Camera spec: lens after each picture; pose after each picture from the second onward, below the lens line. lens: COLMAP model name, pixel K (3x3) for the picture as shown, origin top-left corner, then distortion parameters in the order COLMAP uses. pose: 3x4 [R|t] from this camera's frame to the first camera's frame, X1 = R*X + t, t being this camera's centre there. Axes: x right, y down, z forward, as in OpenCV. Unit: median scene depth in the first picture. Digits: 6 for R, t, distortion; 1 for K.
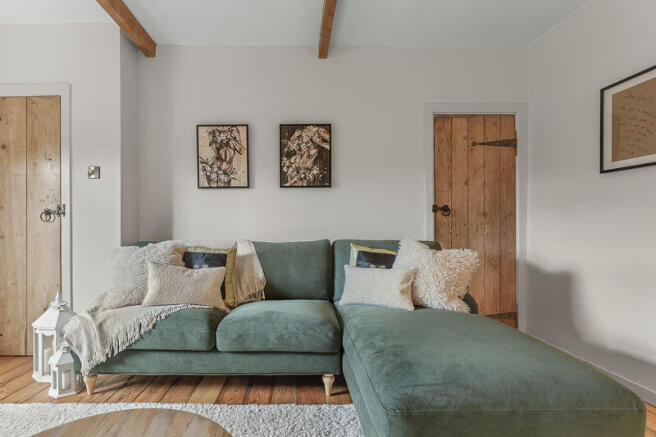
lens RADIAL K [[333.3, 0, 328.1], [0, 333.3, 222.8], [0, 0, 1]] dist [-0.001811, 0.001477]
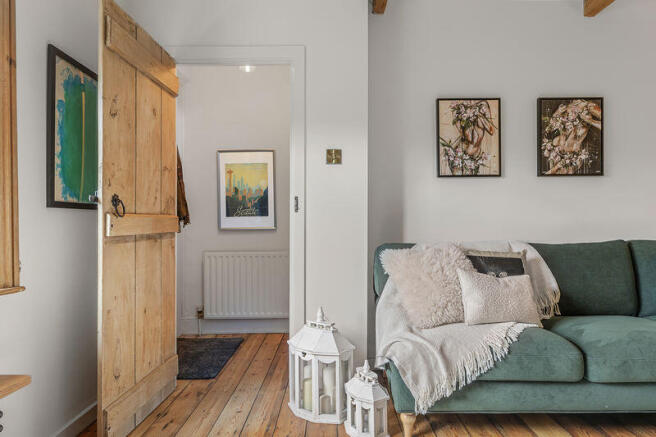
lens RADIAL K [[400.3, 0, 327.8], [0, 400.3, 216.2], [0, 0, 1]] dist [0.002410, 0.003403]
pose [[0.999908, -0.001208, 0.013486, -0.672033], [0.001421, 0.999874, -0.015816, 0.005716], [-0.013465, 0.015833, 0.999784, 0.040468]]
